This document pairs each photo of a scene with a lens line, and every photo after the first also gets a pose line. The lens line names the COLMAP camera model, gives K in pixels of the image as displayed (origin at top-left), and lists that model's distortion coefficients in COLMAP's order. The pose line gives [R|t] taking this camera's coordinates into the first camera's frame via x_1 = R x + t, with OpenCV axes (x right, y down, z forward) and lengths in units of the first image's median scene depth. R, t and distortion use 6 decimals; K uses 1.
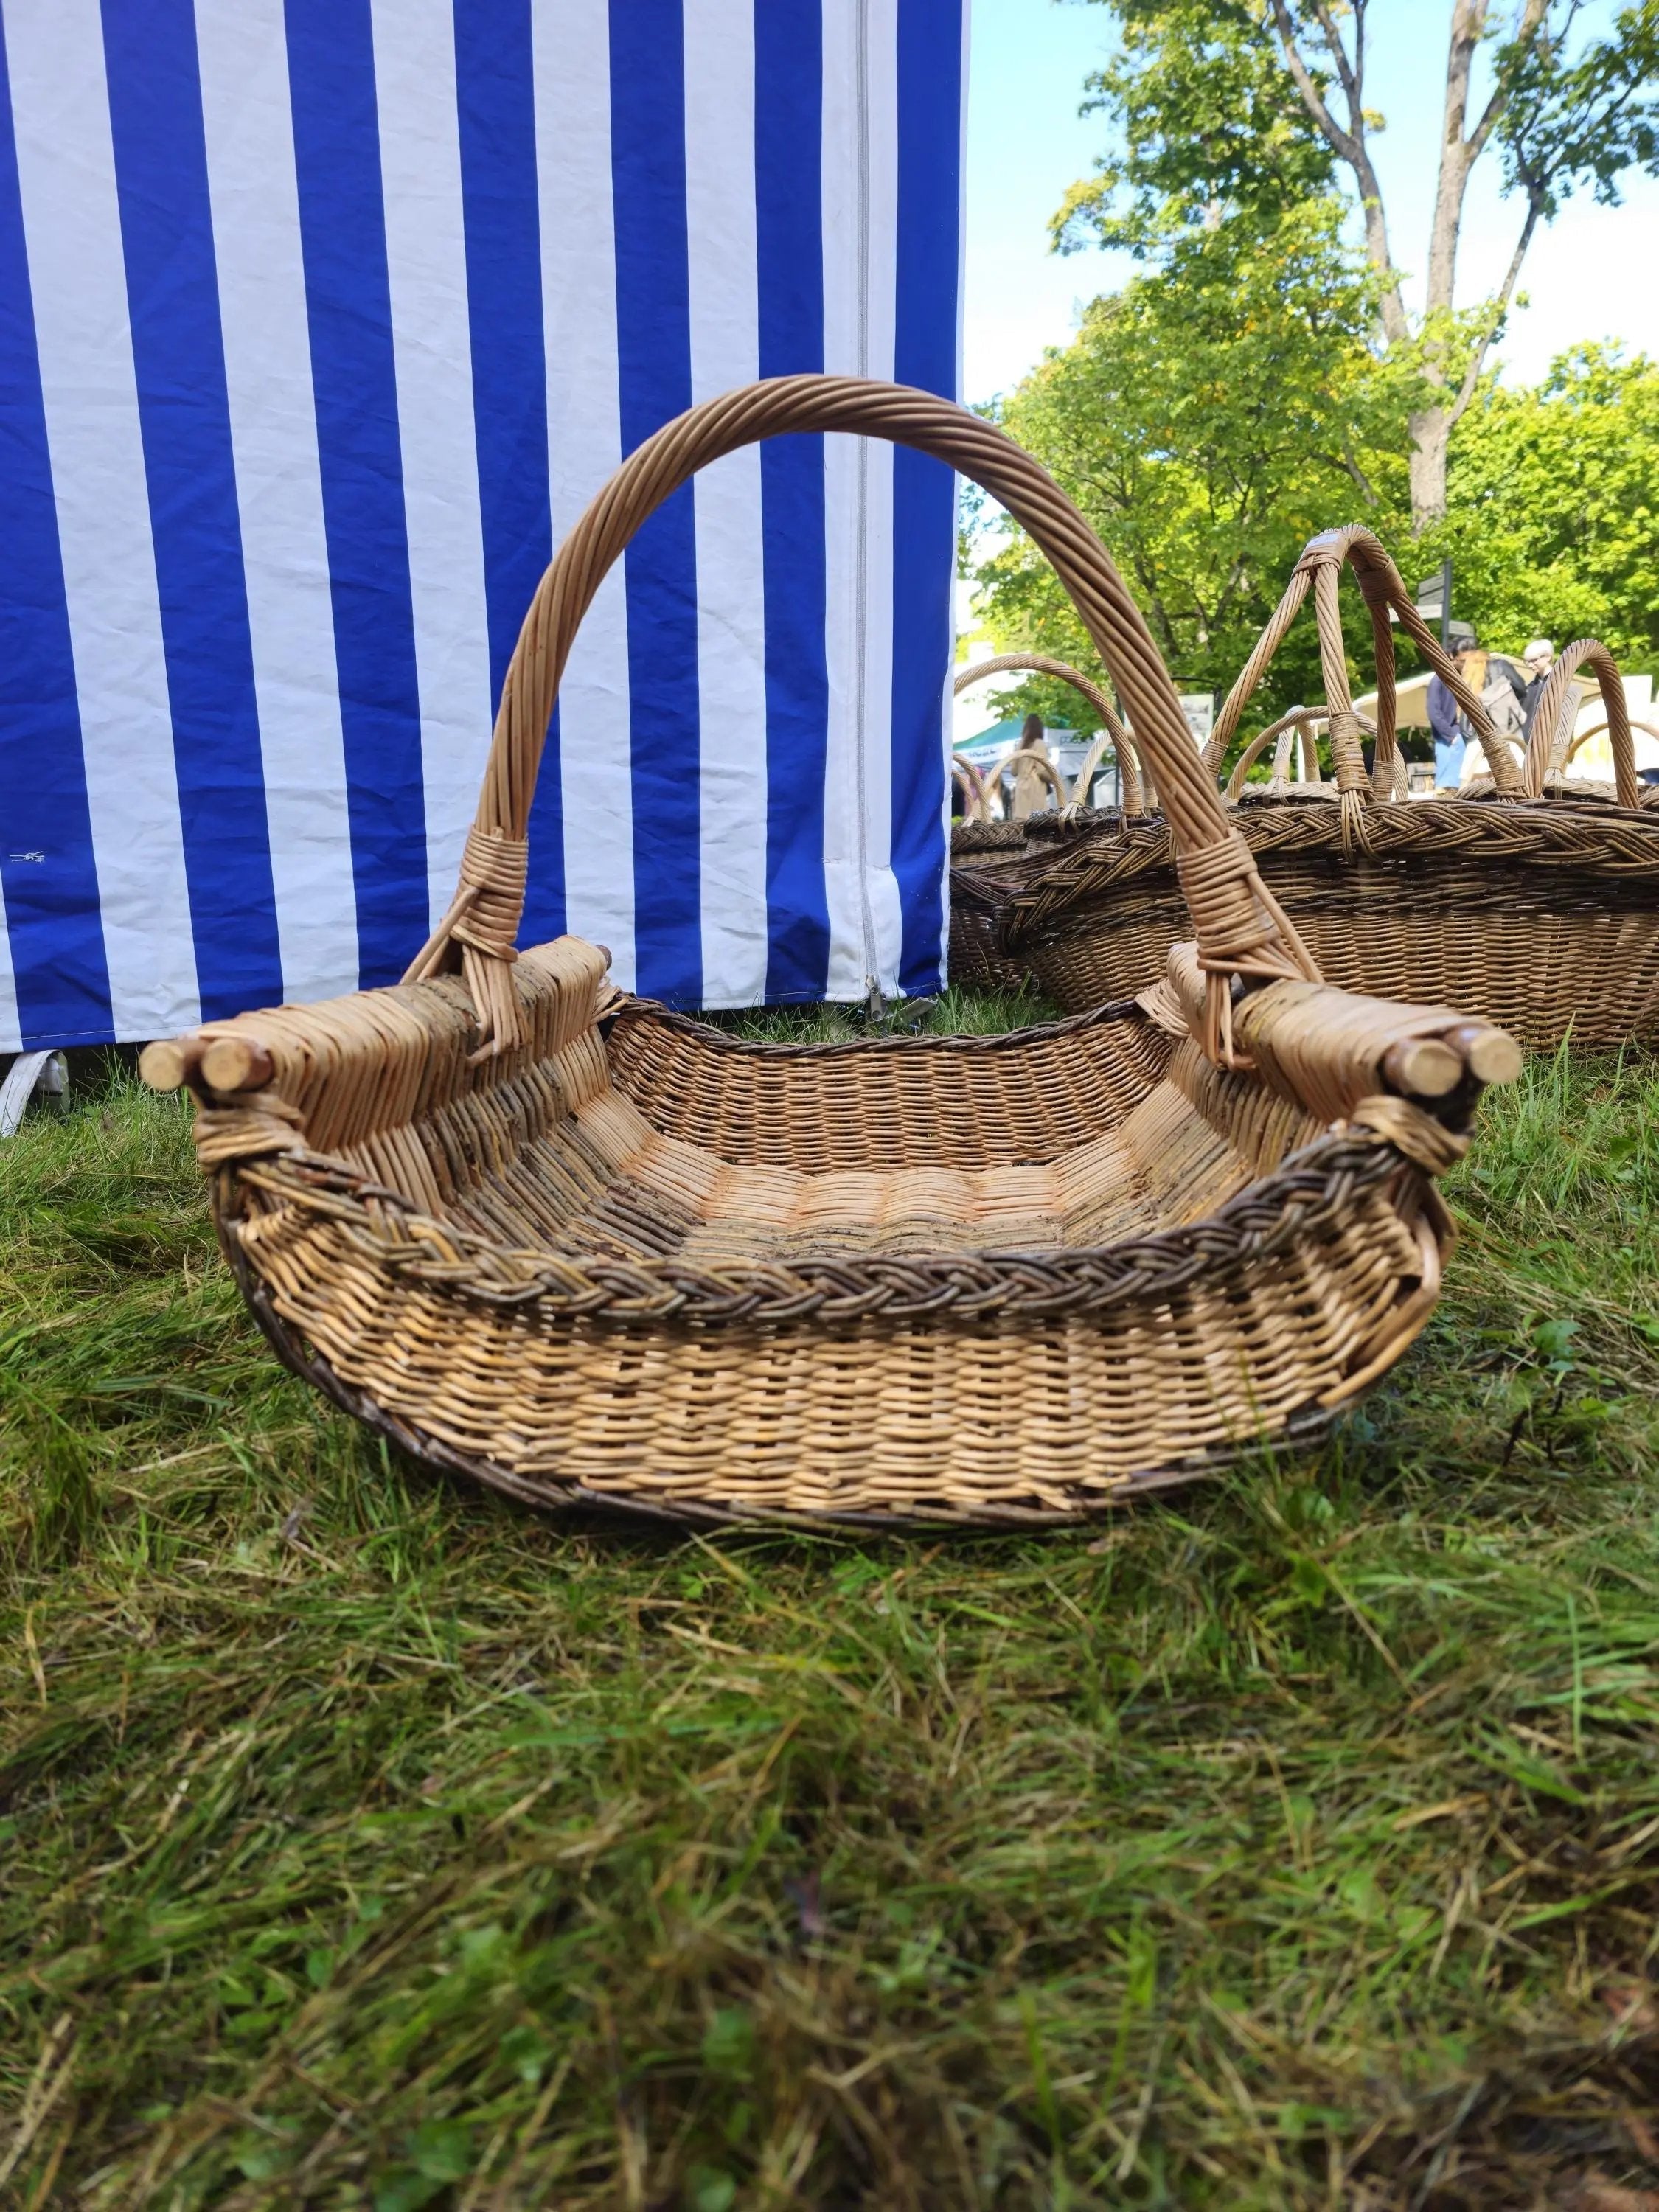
lens RADIAL K [[1607.5, 0, 825.2], [0, 1607.5, 1091.3], [0, 0, 1]] dist [0.046981, -0.039463]
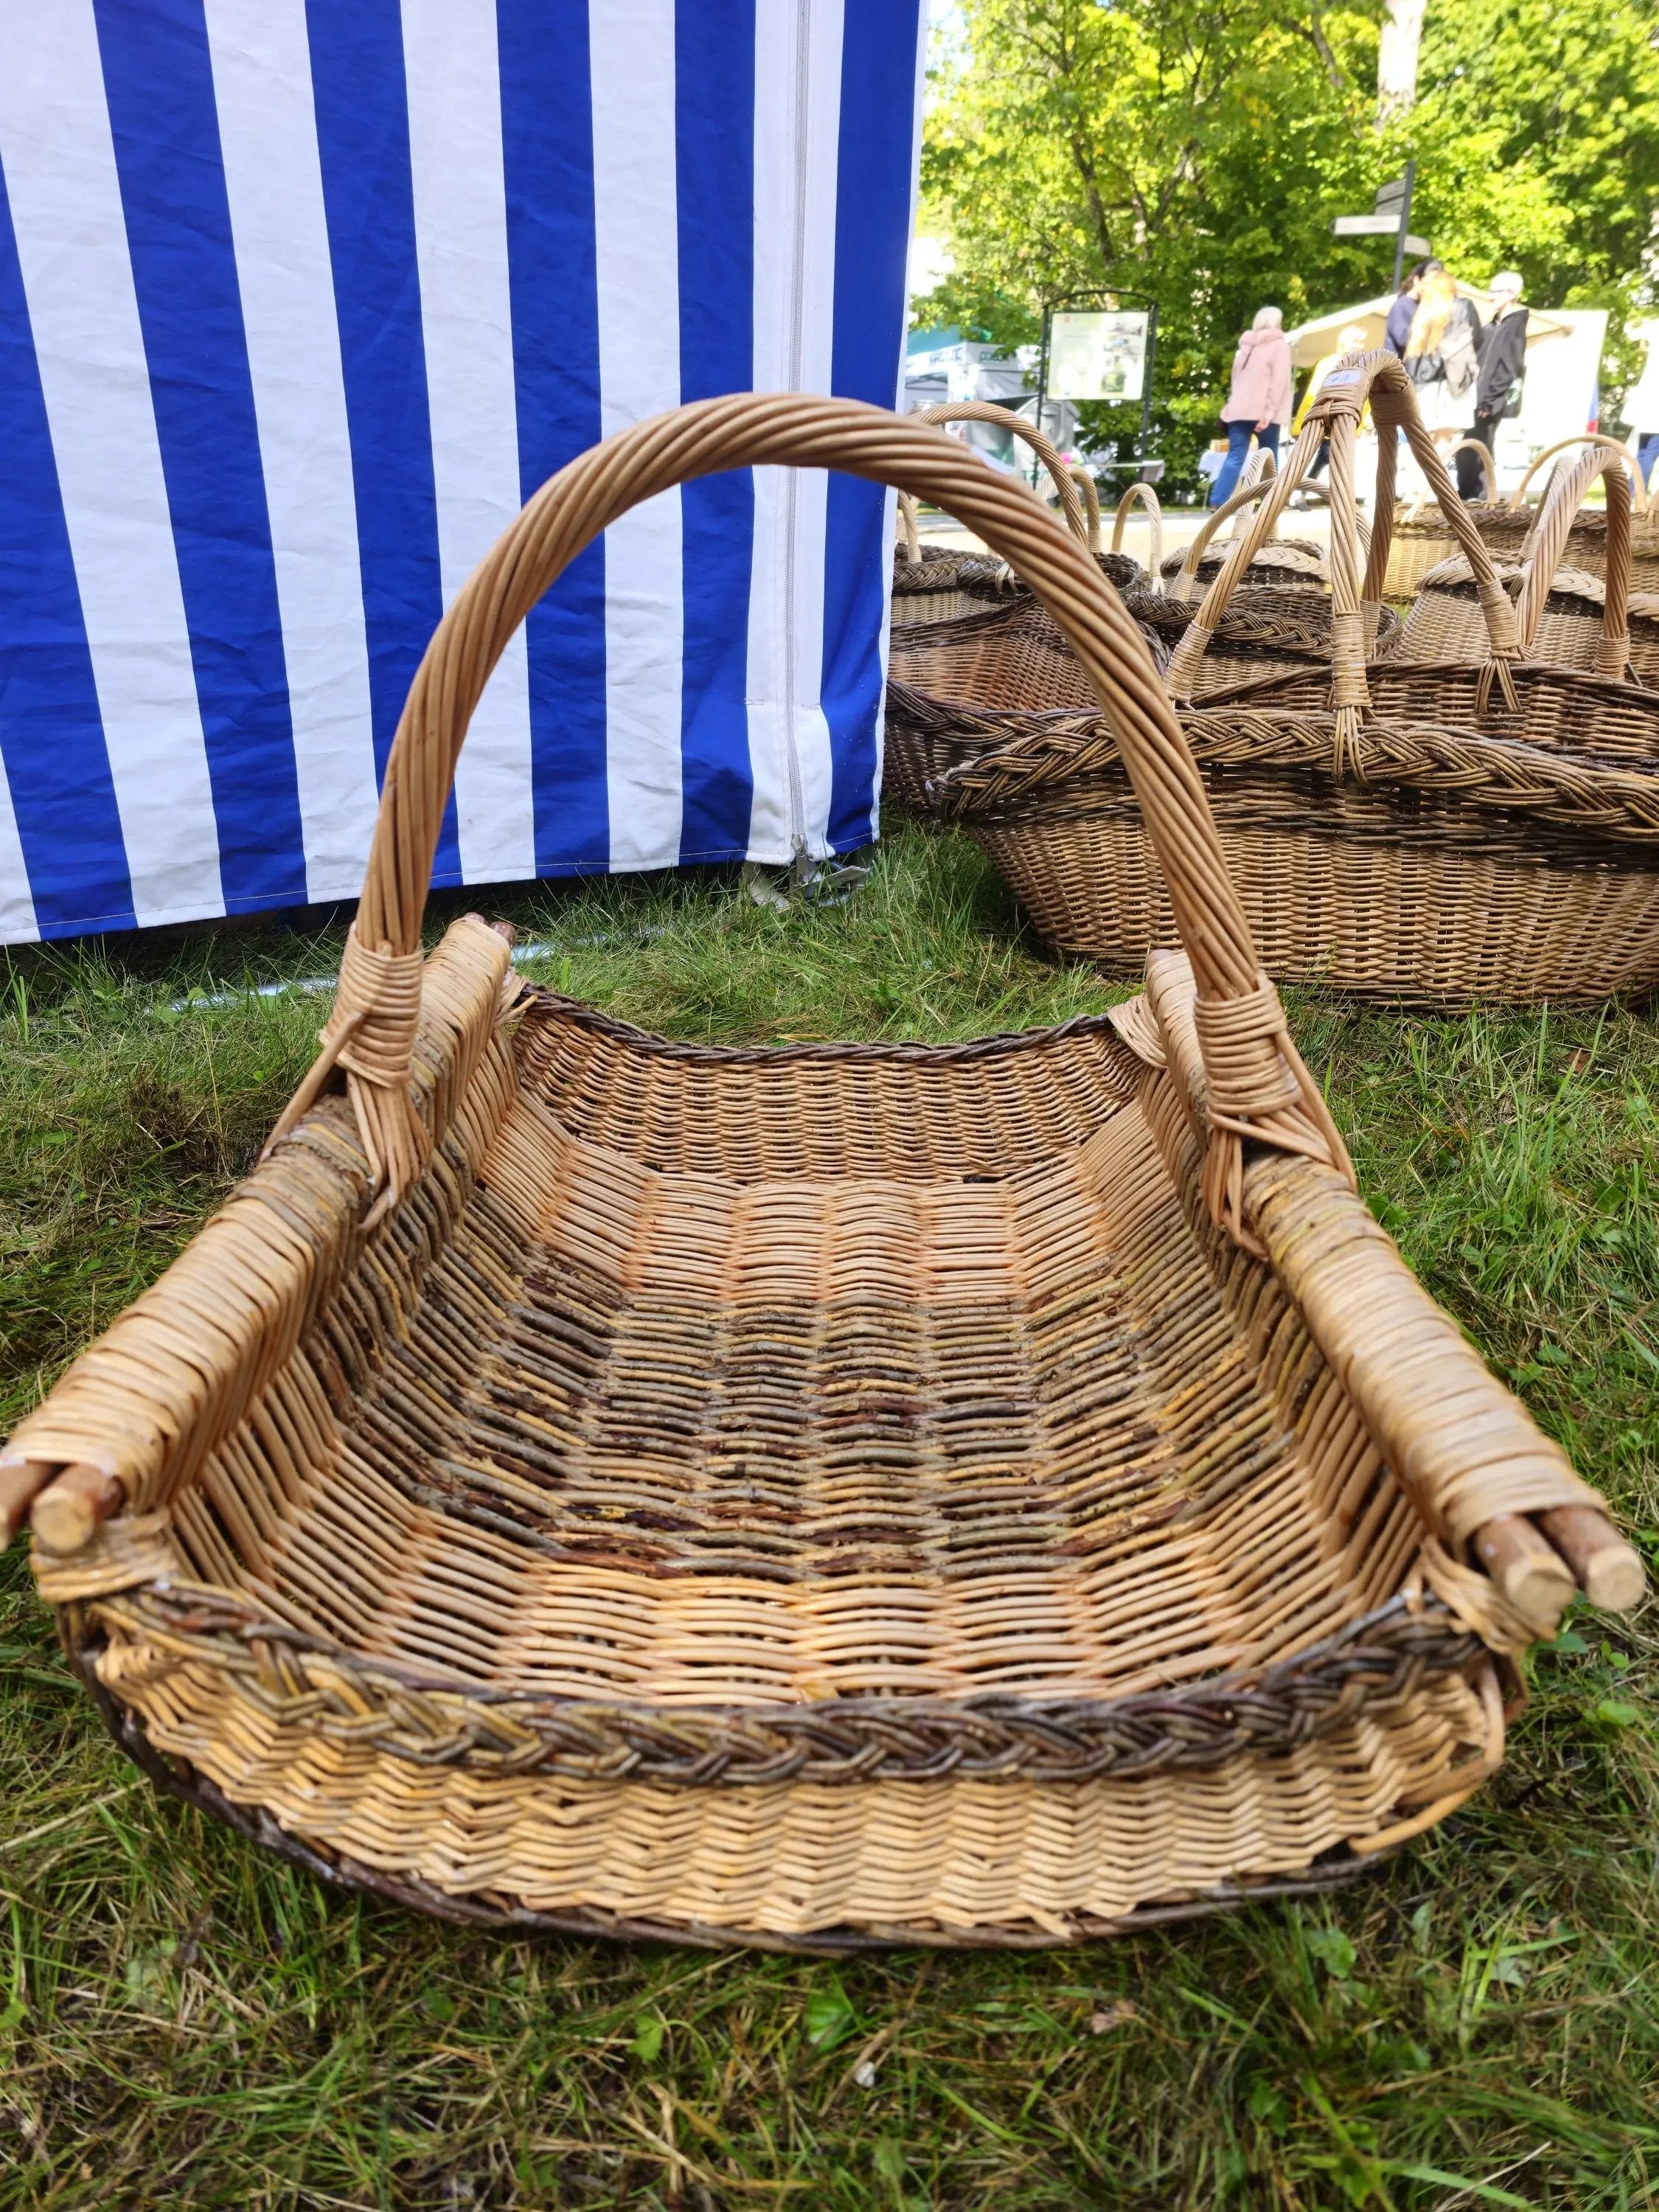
lens RADIAL K [[1607.5, 0, 832.6], [0, 1607.5, 1135.4], [0, 0, 1]] dist [0.046981, -0.039463]
pose [[0.997320, 0.007952, 0.072726, -0.022402], [-0.025416, 0.969821, 0.242491, -0.176618], [-0.068603, -0.243689, 0.967424, 0.106439]]
